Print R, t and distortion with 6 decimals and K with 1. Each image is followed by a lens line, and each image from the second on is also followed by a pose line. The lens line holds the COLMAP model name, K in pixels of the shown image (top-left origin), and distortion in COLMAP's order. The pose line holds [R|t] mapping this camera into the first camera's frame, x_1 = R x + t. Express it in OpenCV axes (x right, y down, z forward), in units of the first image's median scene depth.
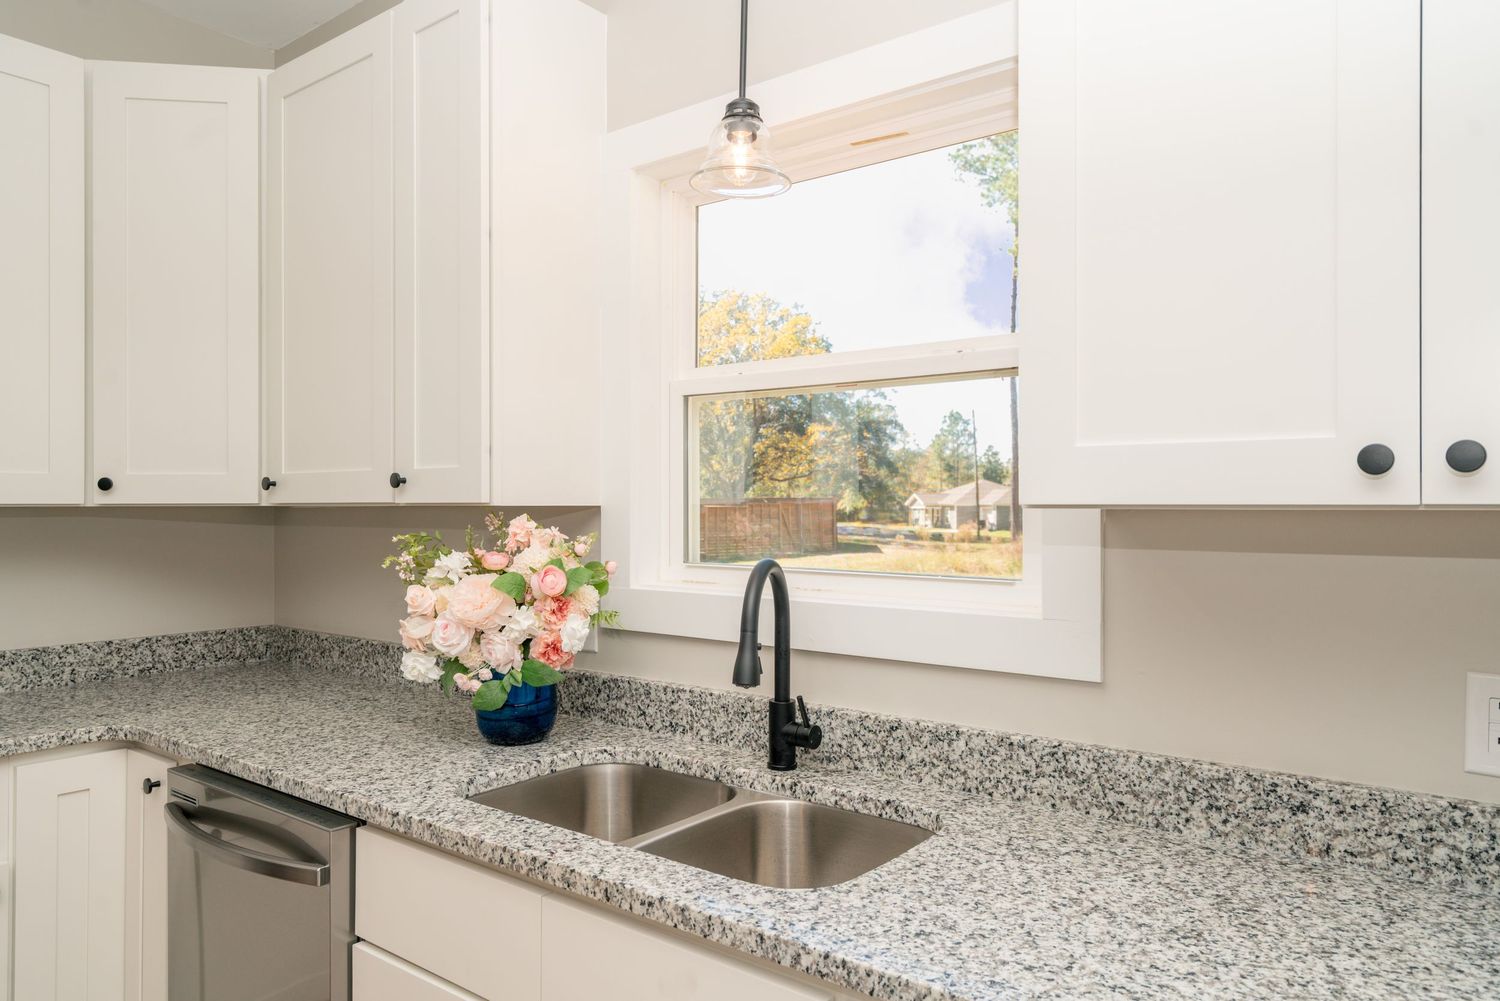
lens RADIAL K [[890.1, 0, 750.0], [0, 890.1, 500.5], [0, 0, 1]] dist [0.000935, 0.000211]
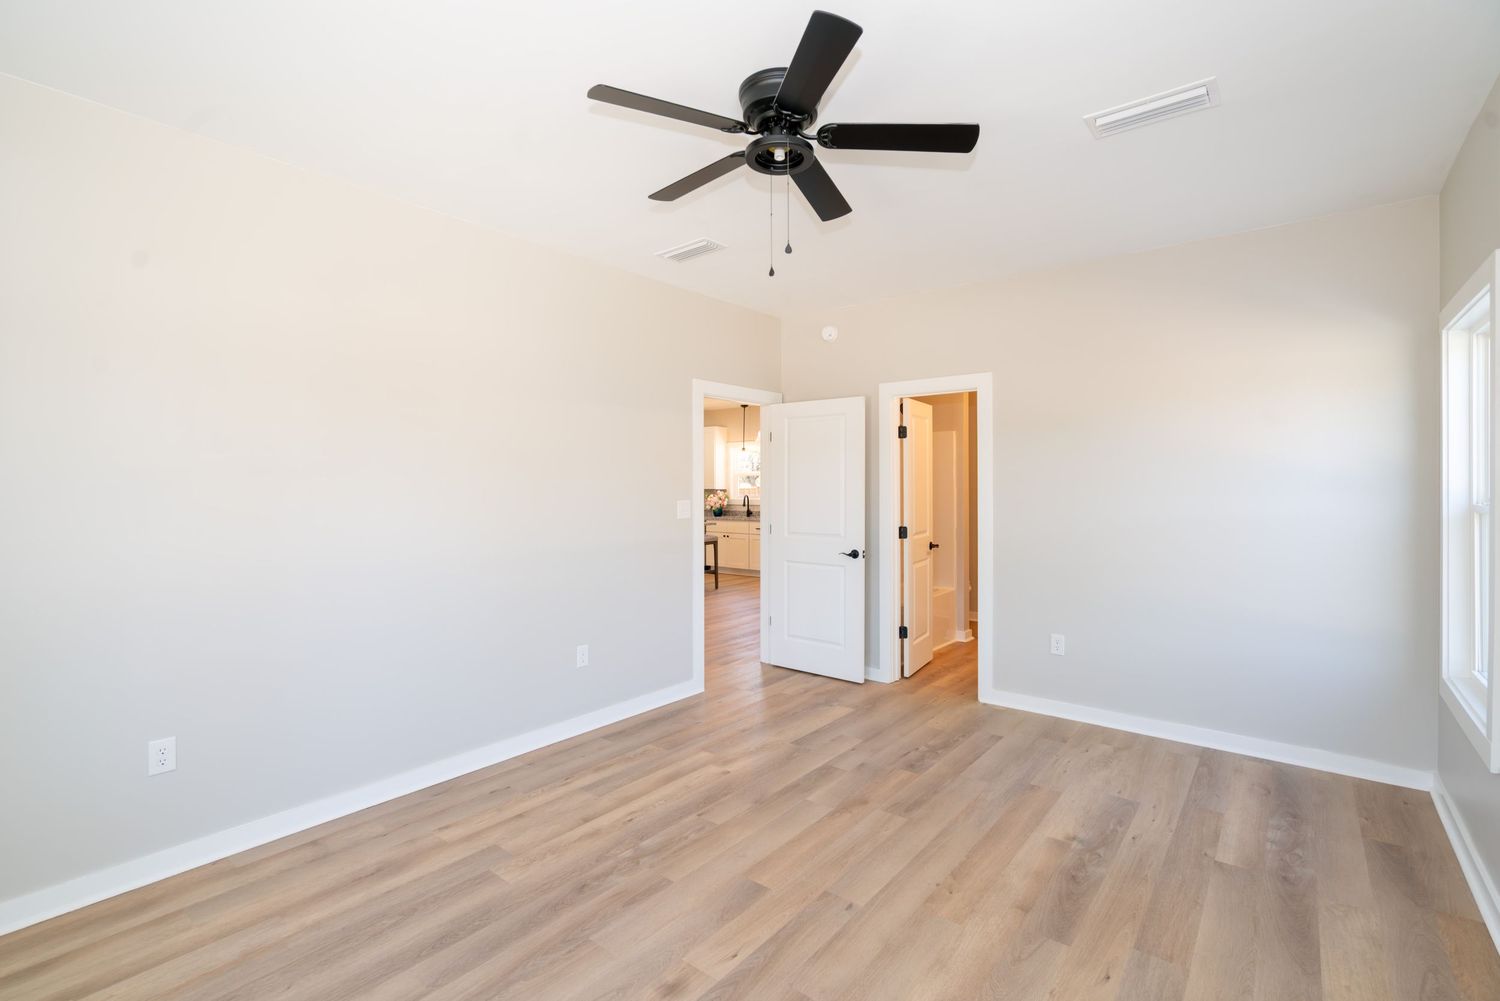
lens RADIAL K [[666.6, 0, 750.0], [0, 666.6, 500.5], [0, 0, 1]] dist [0.000430, 0.000034]
pose [[0.999914, -0.002490, 0.012855, -0.035452], [0.002131, 0.999610, 0.027840, -0.067613], [-0.012920, -0.027810, 0.999530, -5.811090]]
